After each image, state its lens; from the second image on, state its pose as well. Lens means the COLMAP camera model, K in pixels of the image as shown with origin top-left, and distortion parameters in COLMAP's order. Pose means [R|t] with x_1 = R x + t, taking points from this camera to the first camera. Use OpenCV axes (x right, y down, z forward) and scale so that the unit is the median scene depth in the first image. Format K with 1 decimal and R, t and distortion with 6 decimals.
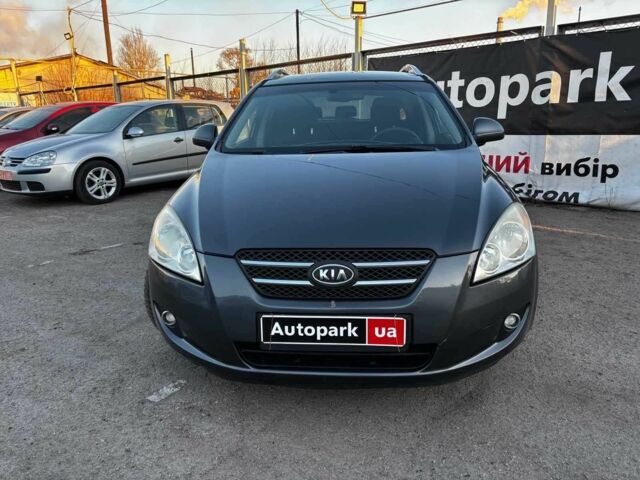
lens RADIAL K [[497.5, 0, 314.5], [0, 497.5, 238.9], [0, 0, 1]] dist [0.060453, -0.066893]
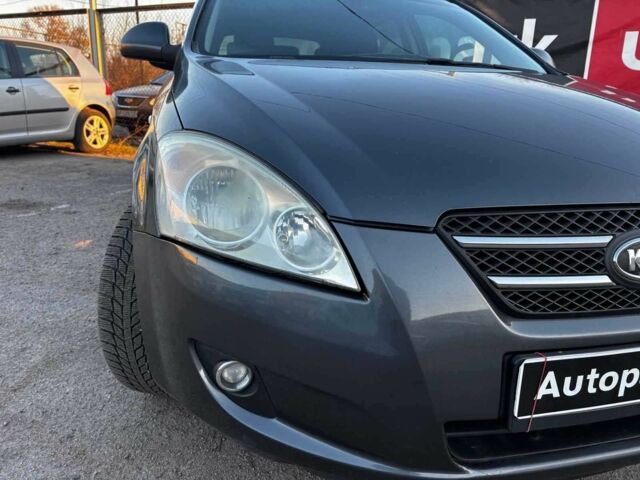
lens RADIAL K [[497.5, 0, 319.0], [0, 497.5, 237.7], [0, 0, 1]] dist [0.060453, -0.066893]
pose [[0.942953, -0.034531, 0.331130, -0.391780], [0.025984, 0.999206, 0.030204, 0.026336], [-0.331910, -0.019877, 0.943102, 0.601979]]
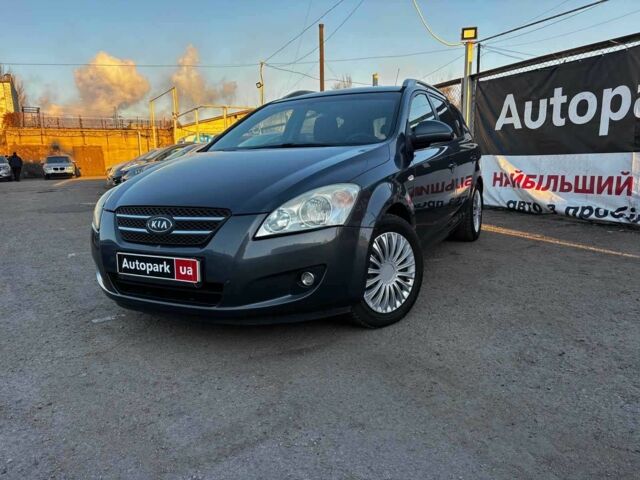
lens RADIAL K [[497.5, 0, 316.4], [0, 497.5, 242.5], [0, 0, 1]] dist [0.060453, -0.066893]
pose [[0.915992, 0.058365, -0.396928, 0.884003], [-0.085913, 0.994947, -0.051961, 0.140914], [0.391889, 0.081697, 0.916378, -0.051095]]
